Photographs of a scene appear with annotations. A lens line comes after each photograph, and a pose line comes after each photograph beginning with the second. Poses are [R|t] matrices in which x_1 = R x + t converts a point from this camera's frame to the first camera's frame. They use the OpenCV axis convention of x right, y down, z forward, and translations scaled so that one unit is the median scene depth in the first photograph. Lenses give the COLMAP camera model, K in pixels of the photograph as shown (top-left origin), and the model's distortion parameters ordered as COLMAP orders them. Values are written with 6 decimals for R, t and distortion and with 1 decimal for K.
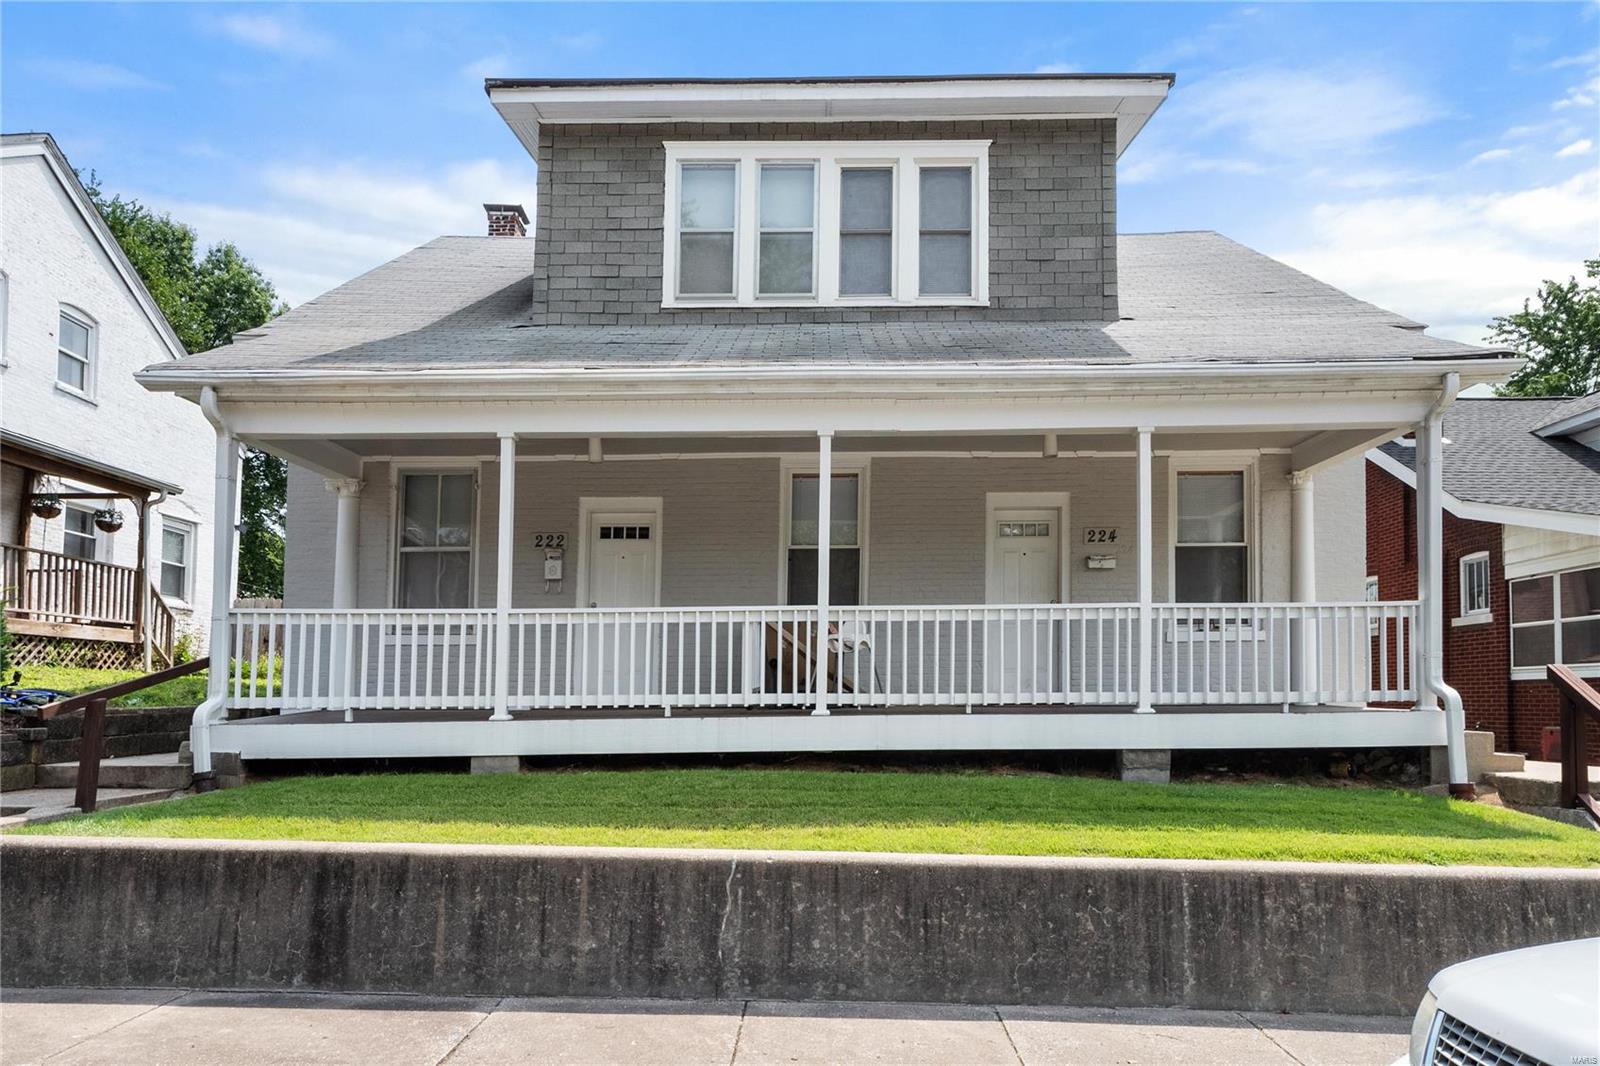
lens RADIAL K [[932.6, 0, 801.8], [0, 932.6, 550.4], [0, 0, 1]] dist [-0.004949, 0.001364]
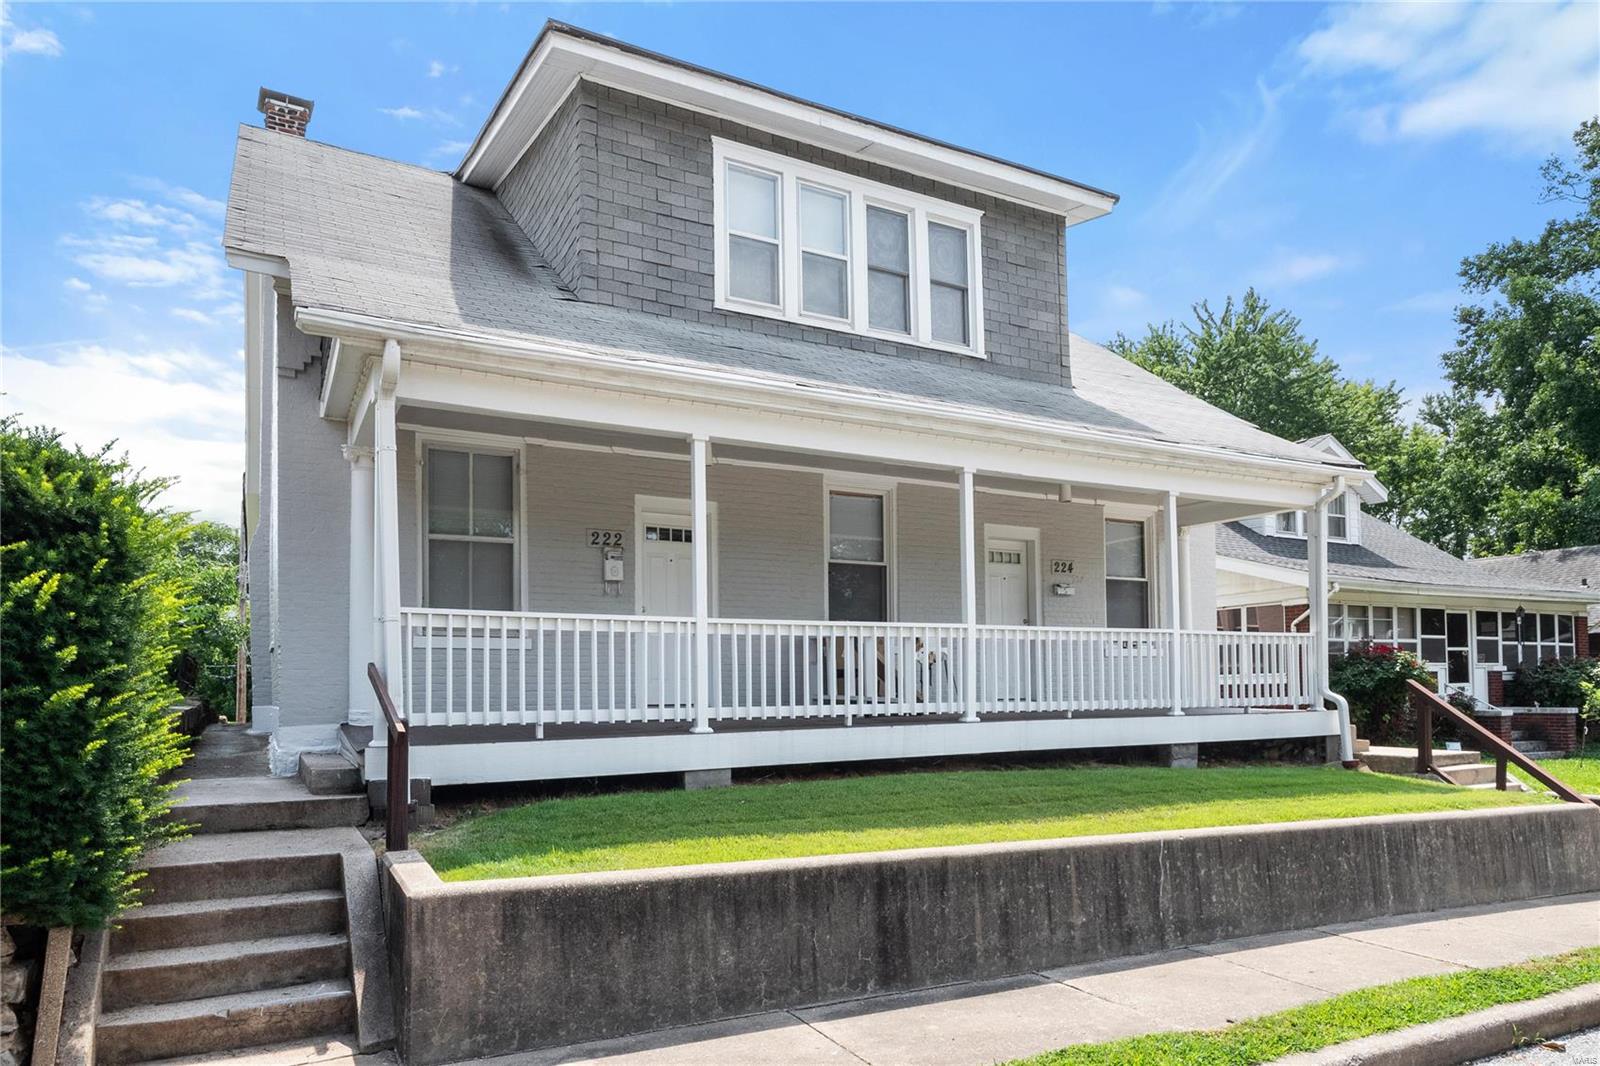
lens RADIAL K [[1008.0, 0, 800.0], [0, 1008.0, 533.0], [0, 0, 1]] dist [-0.003180, 0.000328]
pose [[0.873858, 0.071622, 0.480876, -0.802304], [-0.070187, 0.997313, -0.020995, -0.011427], [-0.481088, -0.015405, 0.876537, 0.035056]]
